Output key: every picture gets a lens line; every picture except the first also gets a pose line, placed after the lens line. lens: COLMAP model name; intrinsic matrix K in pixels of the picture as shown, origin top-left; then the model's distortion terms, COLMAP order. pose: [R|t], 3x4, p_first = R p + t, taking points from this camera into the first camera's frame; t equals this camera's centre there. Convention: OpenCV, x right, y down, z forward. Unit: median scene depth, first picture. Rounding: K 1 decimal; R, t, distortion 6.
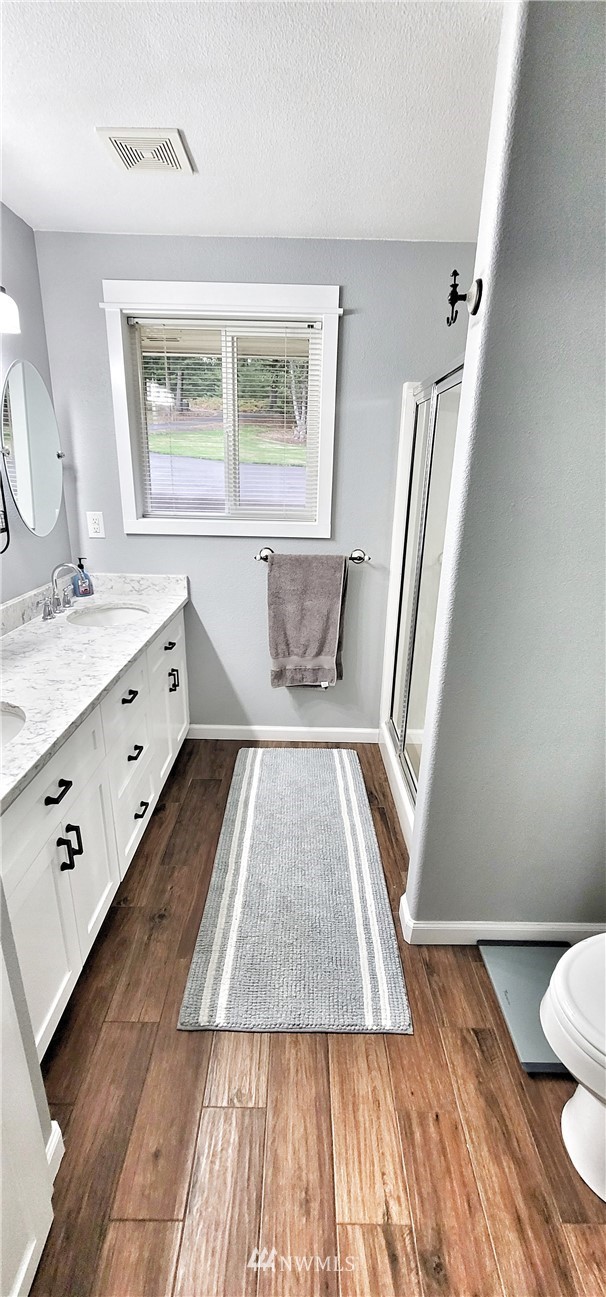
lens RADIAL K [[527.4, 0, 303.0], [0, 527.4, 648.5], [0, 0, 1]] dist [-0.000898, 0.000006]
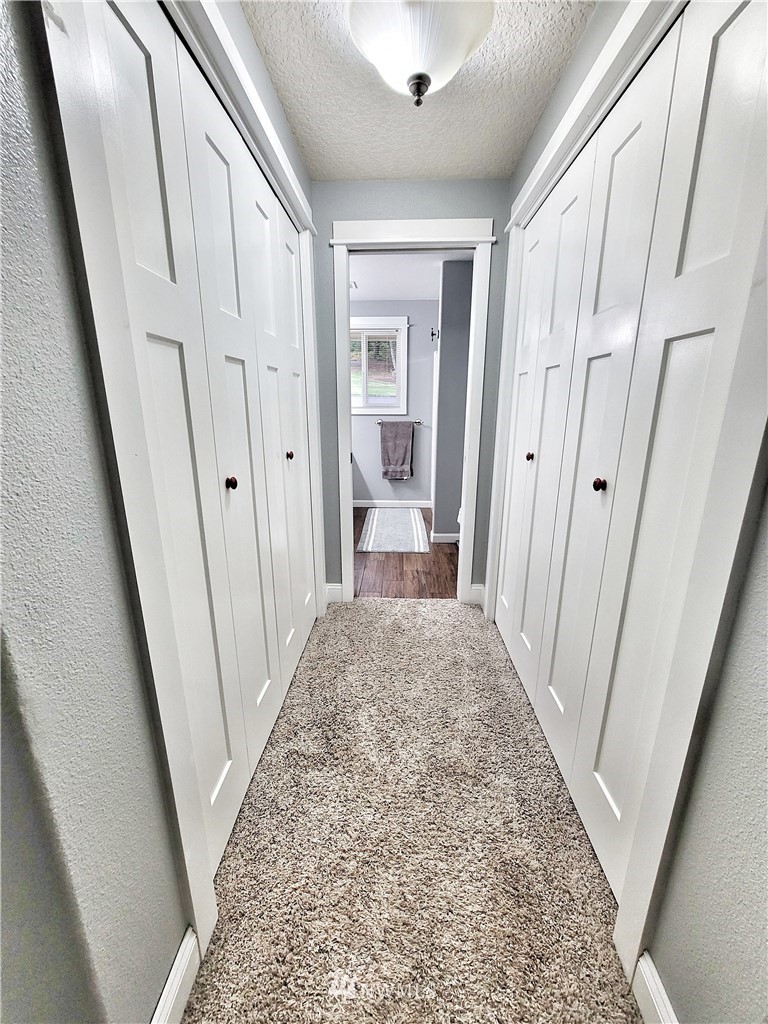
lens RADIAL K [[419.2, 0, 381.2], [0, 419.2, 515.5], [0, 0, 1]] dist [-0.002399, -0.000480]
pose [[0.998812, -0.013483, -0.046817, 0.019768], [0.010463, 0.997884, -0.064164, 0.368215], [0.047584, 0.063598, 0.996841, -0.868986]]
